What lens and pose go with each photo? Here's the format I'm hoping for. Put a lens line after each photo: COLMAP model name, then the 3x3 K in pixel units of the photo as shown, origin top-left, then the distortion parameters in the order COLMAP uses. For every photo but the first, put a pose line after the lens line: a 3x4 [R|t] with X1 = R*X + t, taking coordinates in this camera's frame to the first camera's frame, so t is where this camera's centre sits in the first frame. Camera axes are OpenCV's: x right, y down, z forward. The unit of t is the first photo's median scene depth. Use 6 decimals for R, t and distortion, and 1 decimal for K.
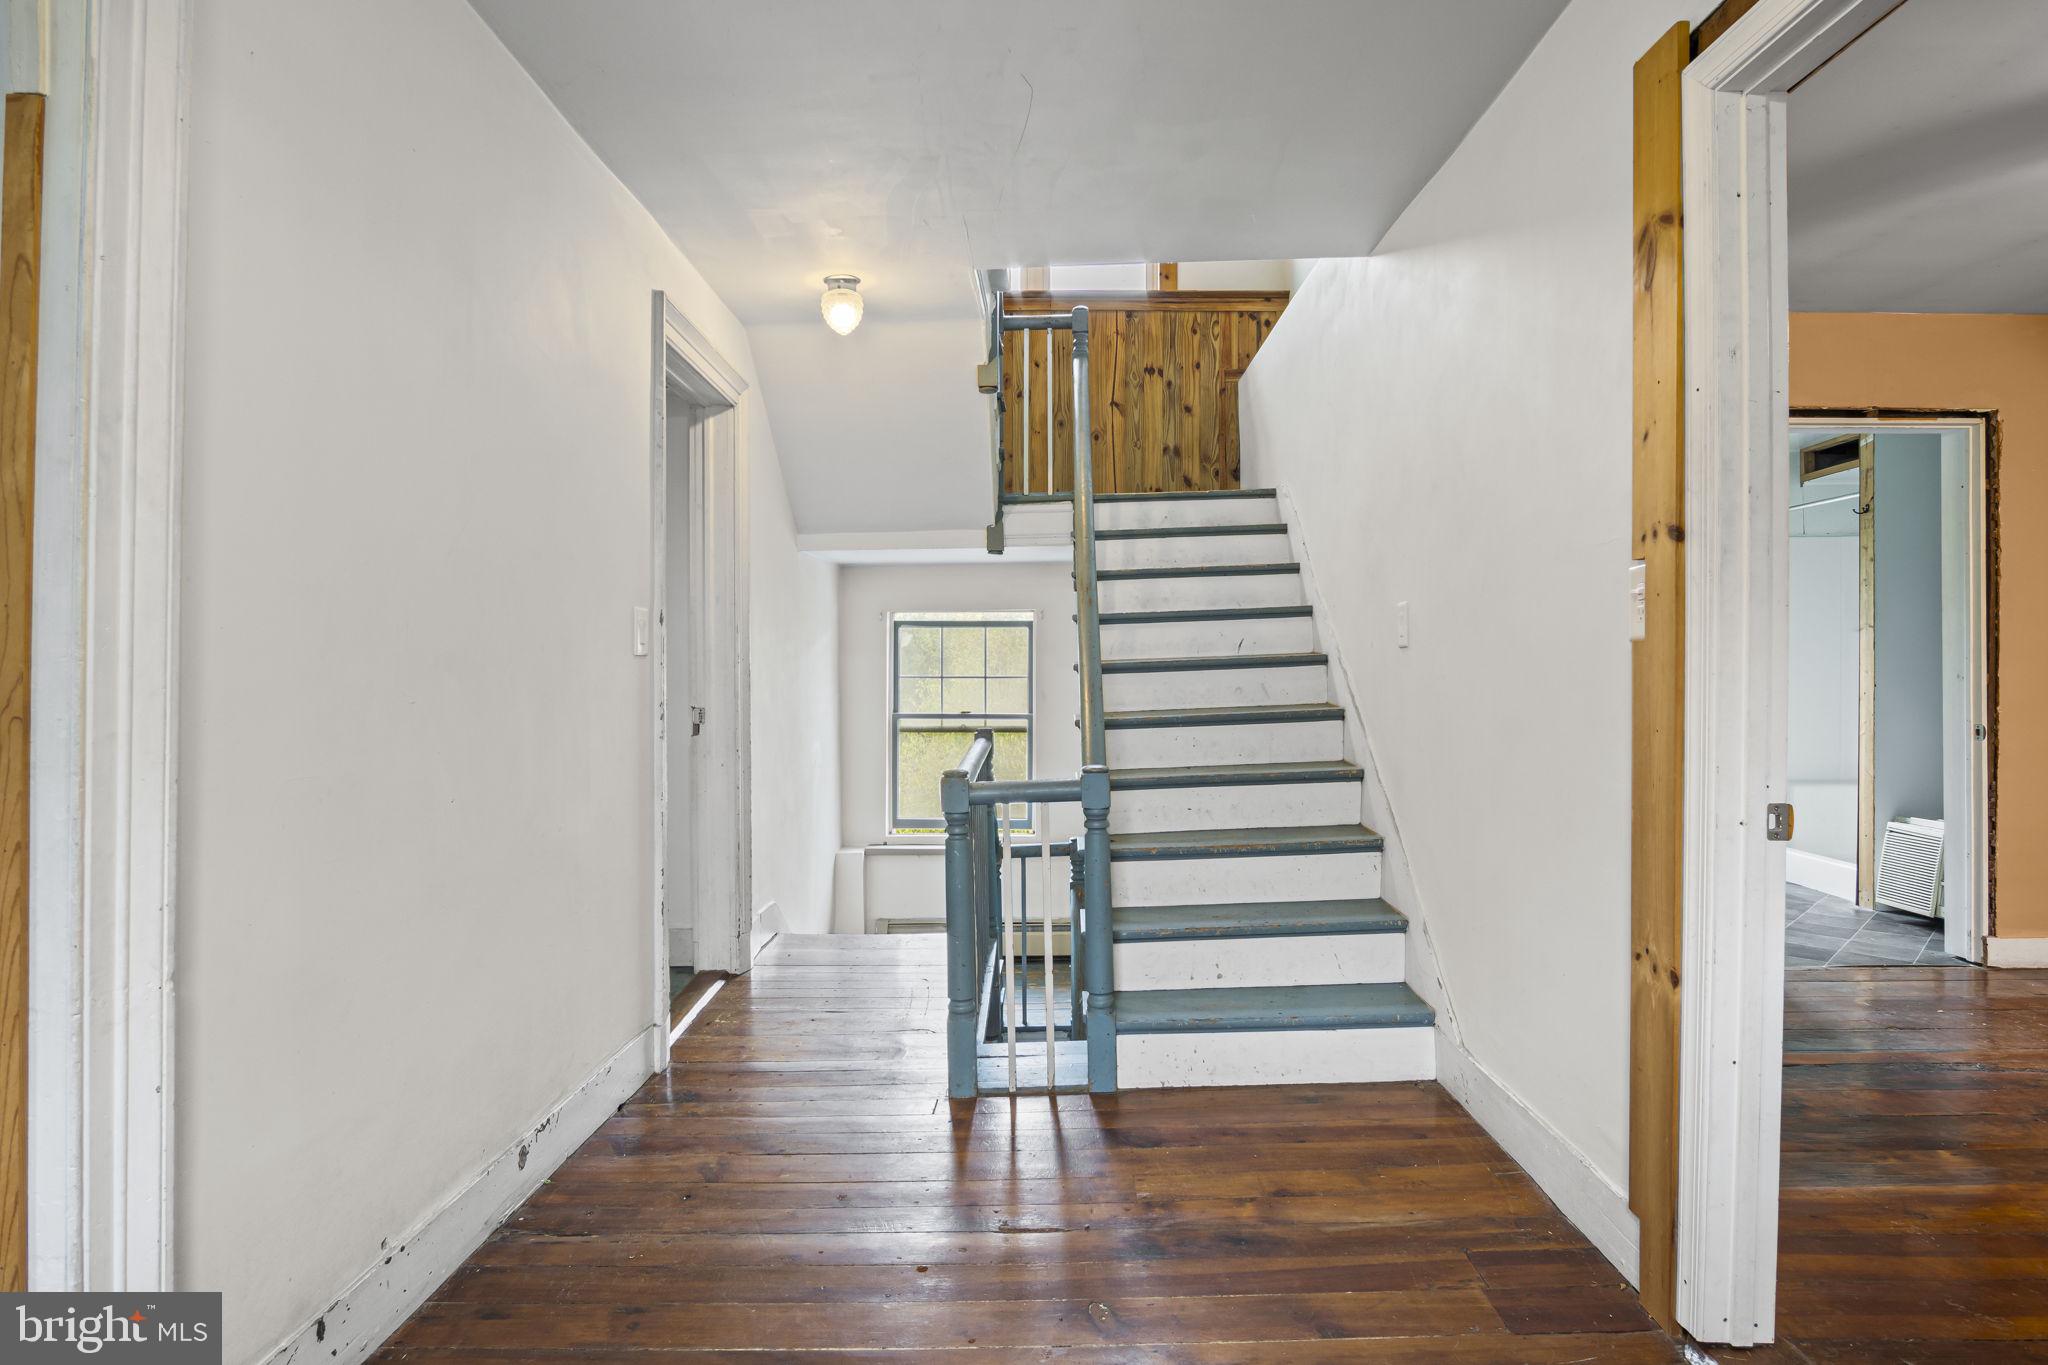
lens RADIAL K [[1122.3, 0, 1026.2], [0, 1122.3, 670.4], [0, 0, 1]] dist [-0.026320, -0.000275]
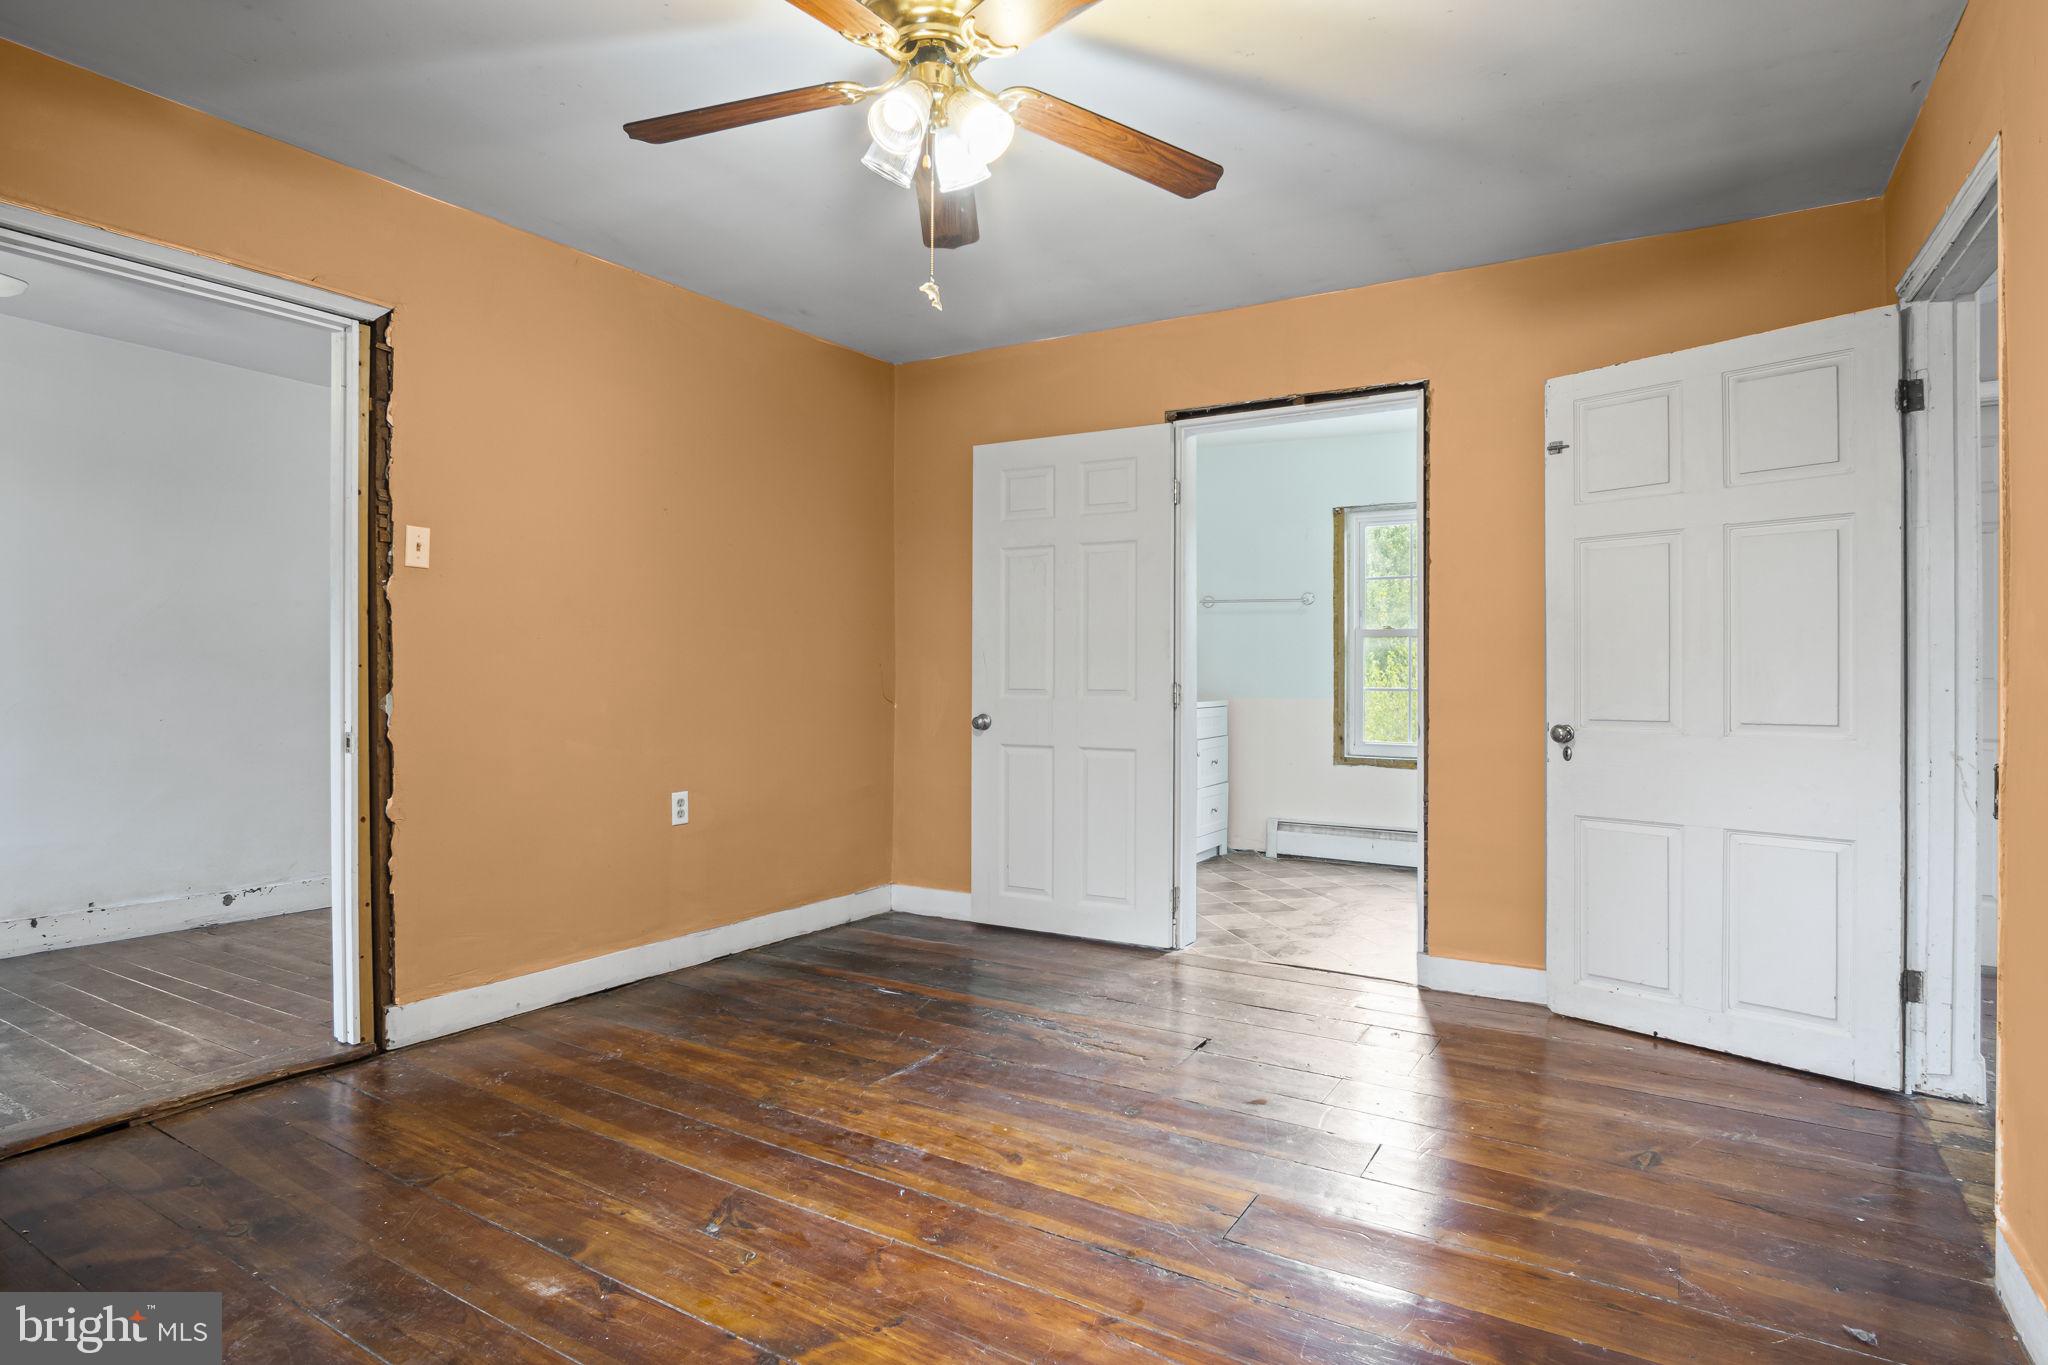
lens RADIAL K [[1122.3, 0, 1026.2], [0, 1122.3, 670.4], [0, 0, 1]] dist [-0.026320, -0.000275]
pose [[0.852831, 0.000677, -0.522186, 1.083505], [-0.000007, 0.999999, 0.001285, 0.005328], [0.522187, -0.001092, 0.852830, 0.026162]]
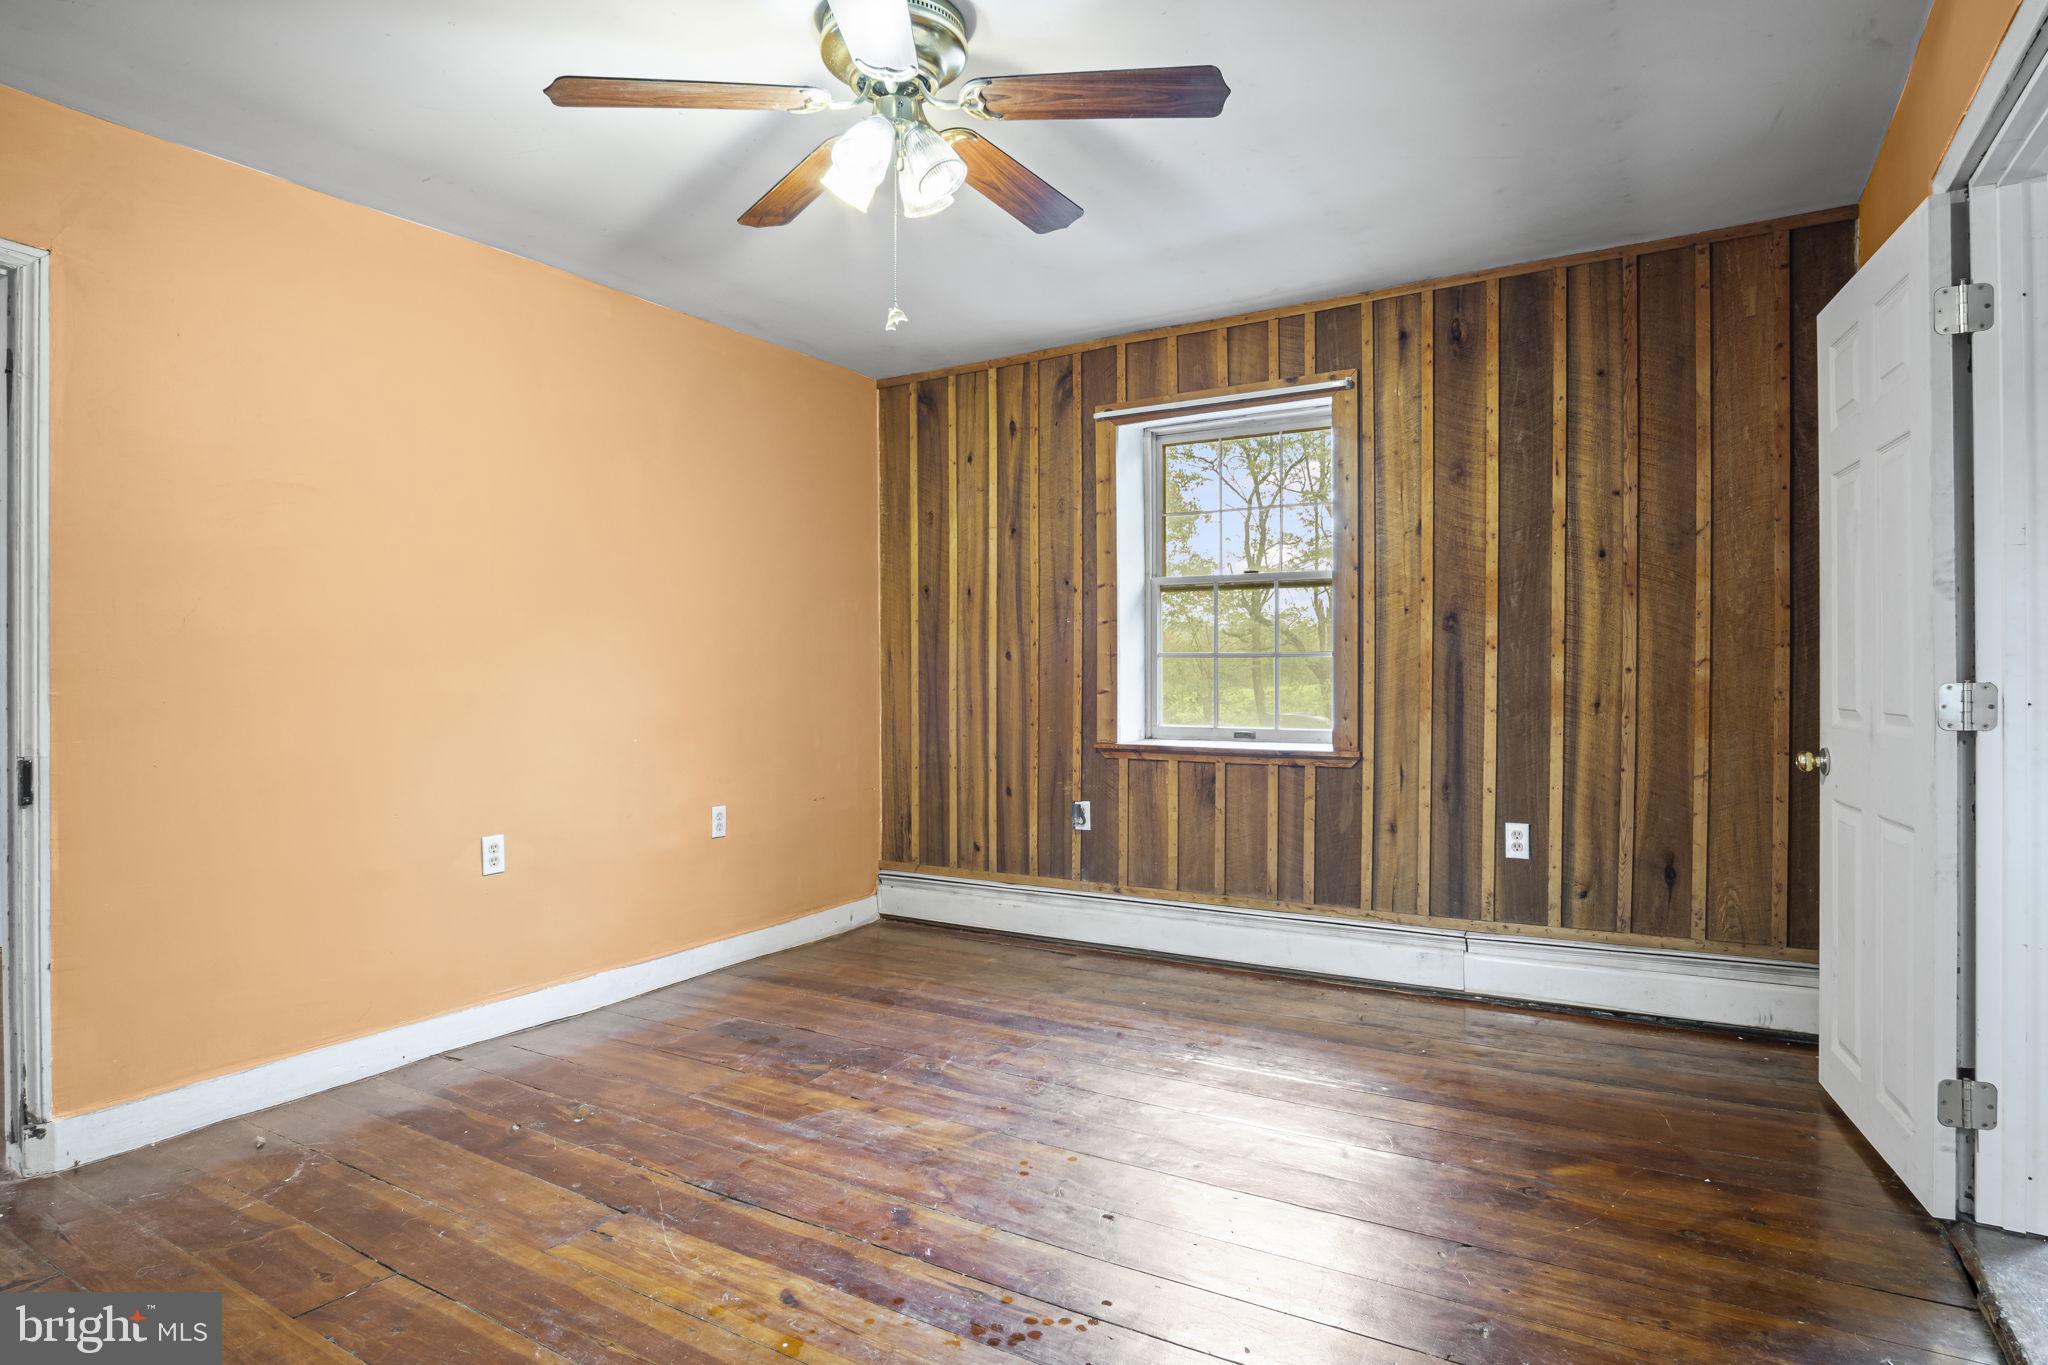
lens RADIAL K [[1122.3, 0, 1026.2], [0, 1122.3, 670.4], [0, 0, 1]] dist [-0.026320, -0.000275]
pose [[-0.853778, -0.000379, 0.520637, 0.412391], [0.000310, 0.999999, 0.001236, -0.000841], [-0.520637, 0.001217, -0.853778, 0.911219]]
